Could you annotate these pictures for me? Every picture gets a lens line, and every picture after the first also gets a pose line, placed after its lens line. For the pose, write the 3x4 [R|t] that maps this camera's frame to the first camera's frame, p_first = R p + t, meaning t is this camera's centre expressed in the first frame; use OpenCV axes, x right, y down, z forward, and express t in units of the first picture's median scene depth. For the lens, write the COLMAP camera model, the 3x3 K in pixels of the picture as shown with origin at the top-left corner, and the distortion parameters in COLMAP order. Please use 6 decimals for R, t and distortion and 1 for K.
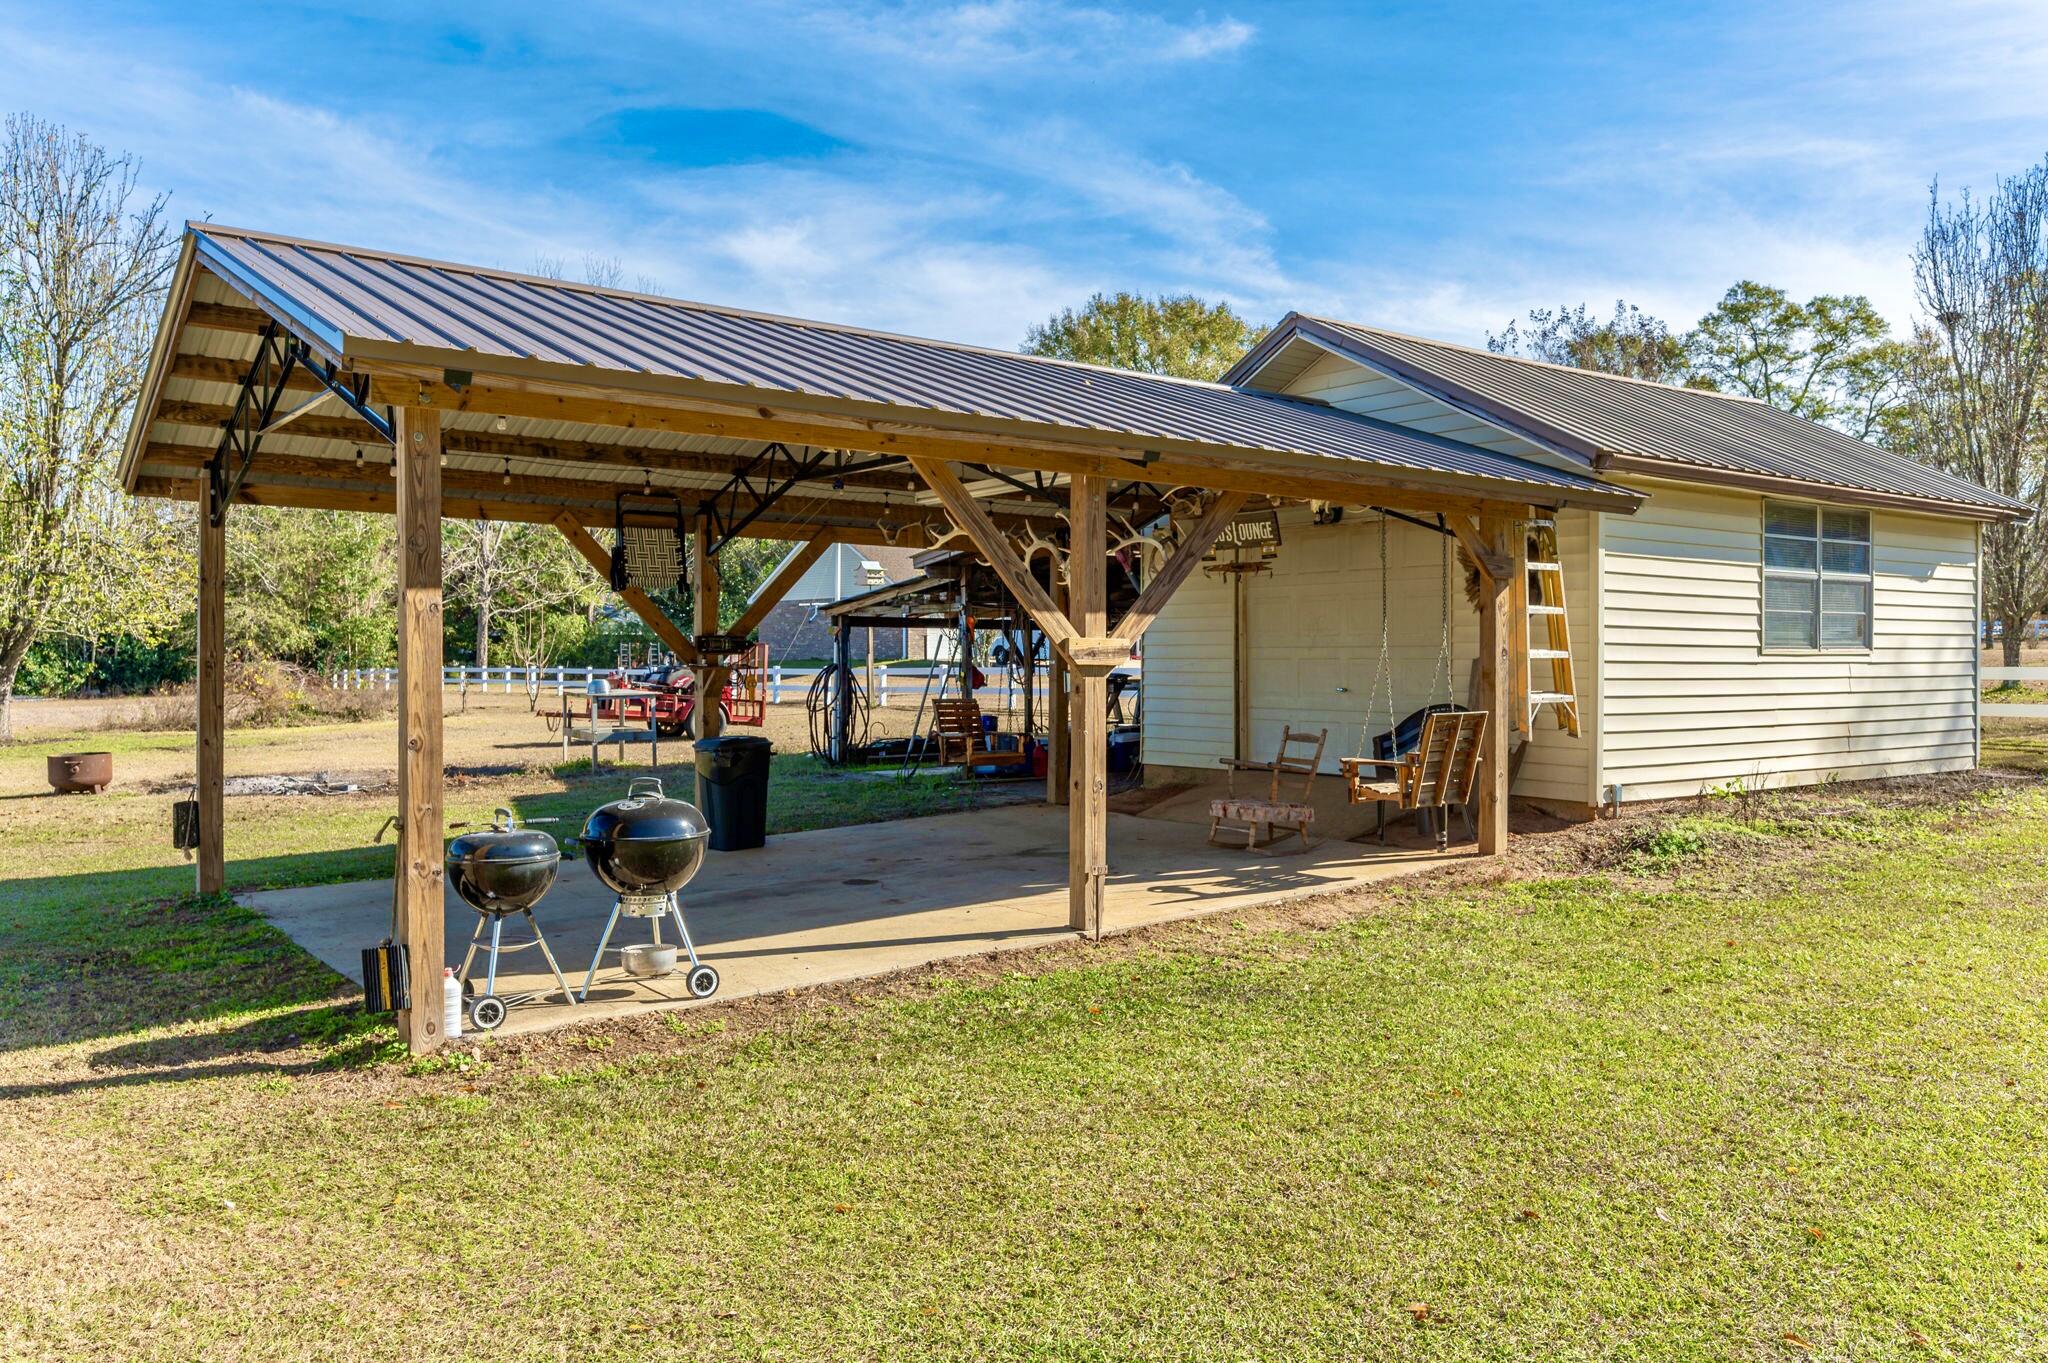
lens RADIAL K [[1739.3, 0, 1013.1], [0, 1739.3, 662.3], [0, 0, 1]] dist [-0.005603, -0.002420]
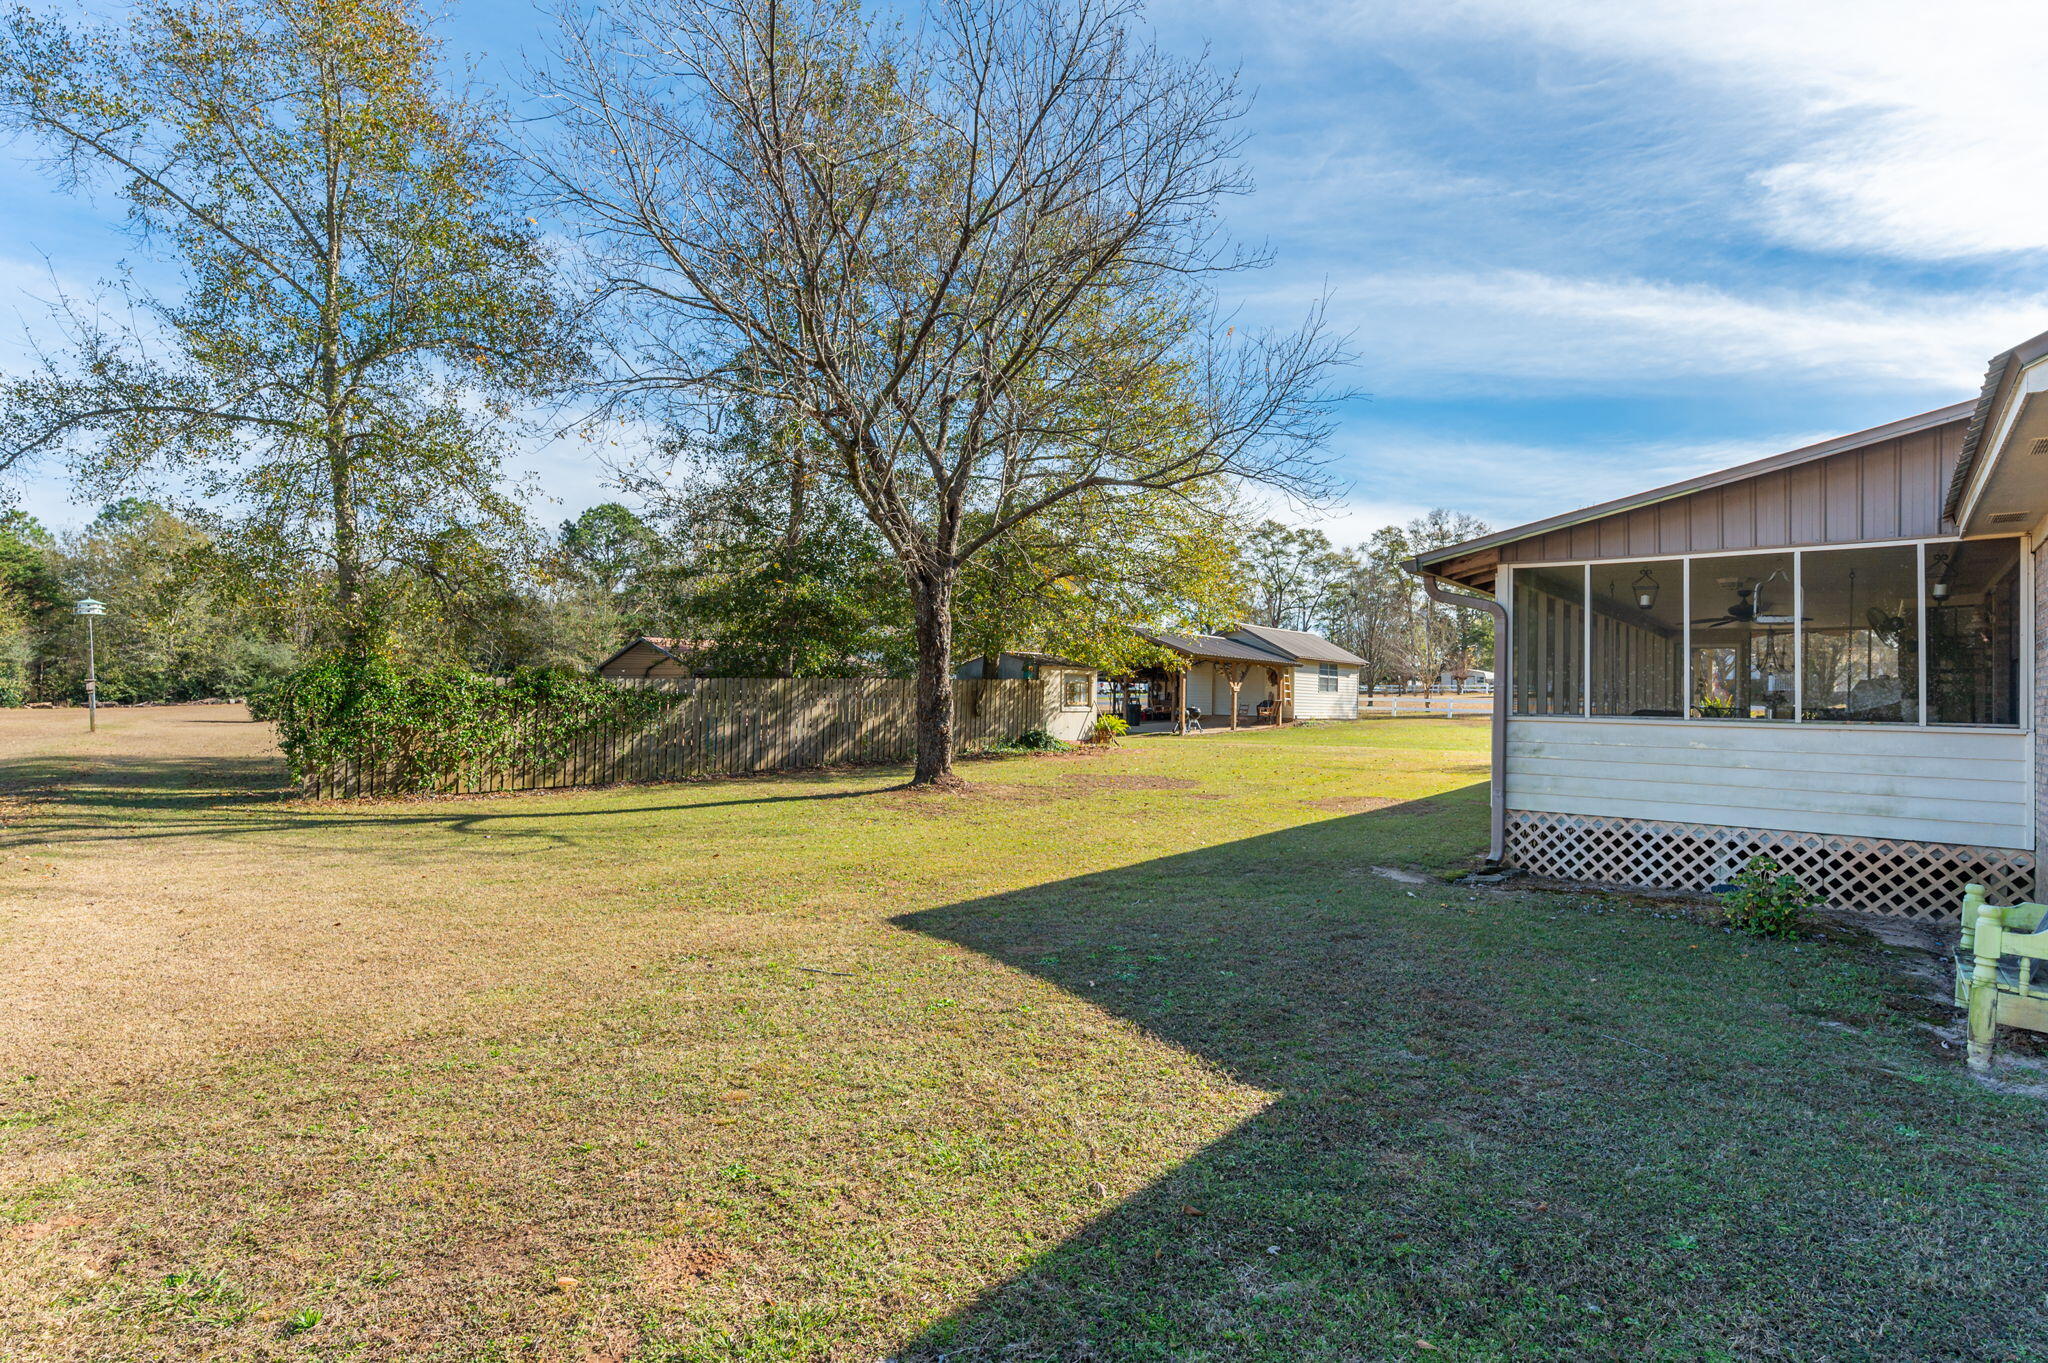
lens RADIAL K [[1739.3, 0, 1013.1], [0, 1739.3, 662.3], [0, 0, 1]] dist [-0.005603, -0.002420]
pose [[0.956004, 0.022102, 0.292520, -1.677785], [-0.014085, 0.999466, -0.029486, 0.061167], [-0.293016, 0.024069, 0.955805, -3.155413]]
